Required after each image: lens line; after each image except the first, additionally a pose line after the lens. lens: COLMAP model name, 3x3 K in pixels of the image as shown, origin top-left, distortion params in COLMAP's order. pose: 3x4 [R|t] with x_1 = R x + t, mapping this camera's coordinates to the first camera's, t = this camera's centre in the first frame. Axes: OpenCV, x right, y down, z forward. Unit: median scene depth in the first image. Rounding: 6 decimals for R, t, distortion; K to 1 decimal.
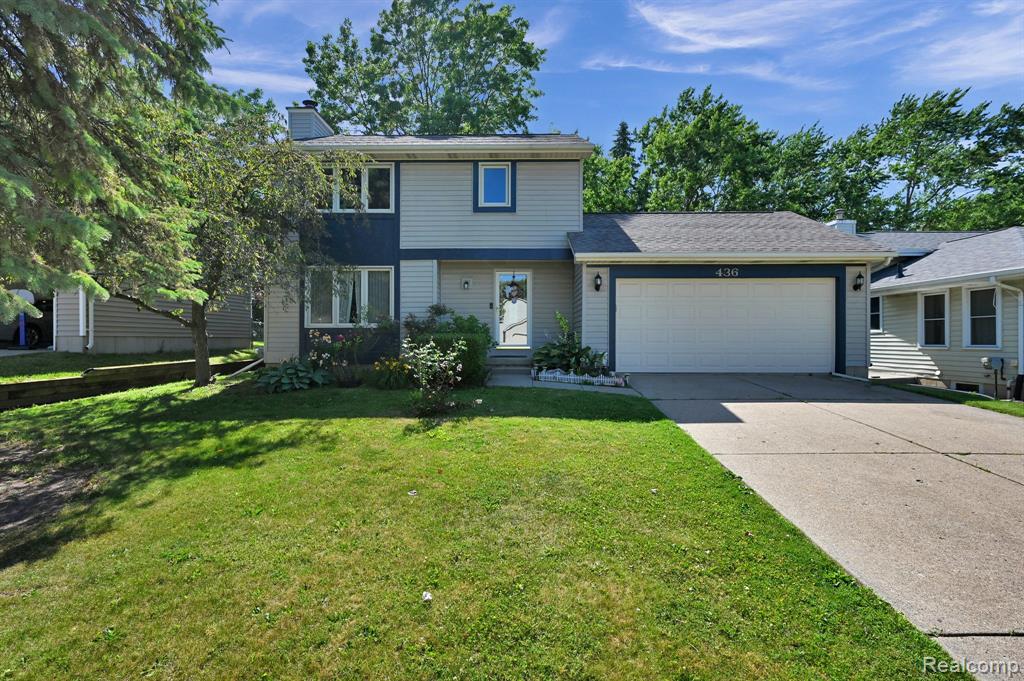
lens RADIAL K [[463.4, 0, 513.1], [0, 463.4, 340.2], [0, 0, 1]] dist [-0.005160, -0.000855]
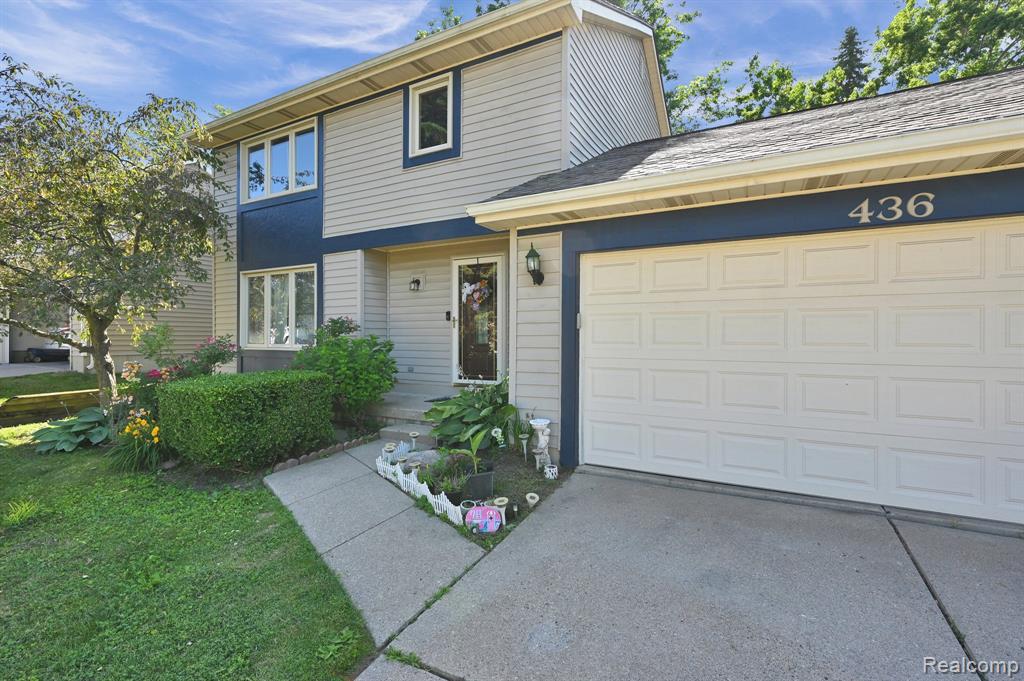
lens RADIAL K [[463.4, 0, 508.8], [0, 463.4, 337.3], [0, 0, 1]] dist [-0.005160, -0.000855]
pose [[0.885777, 0.000665, -0.464110, 0.329991], [-0.000967, 0.999999, -0.000413, -0.048078], [0.464110, 0.000815, 0.885777, 0.513571]]
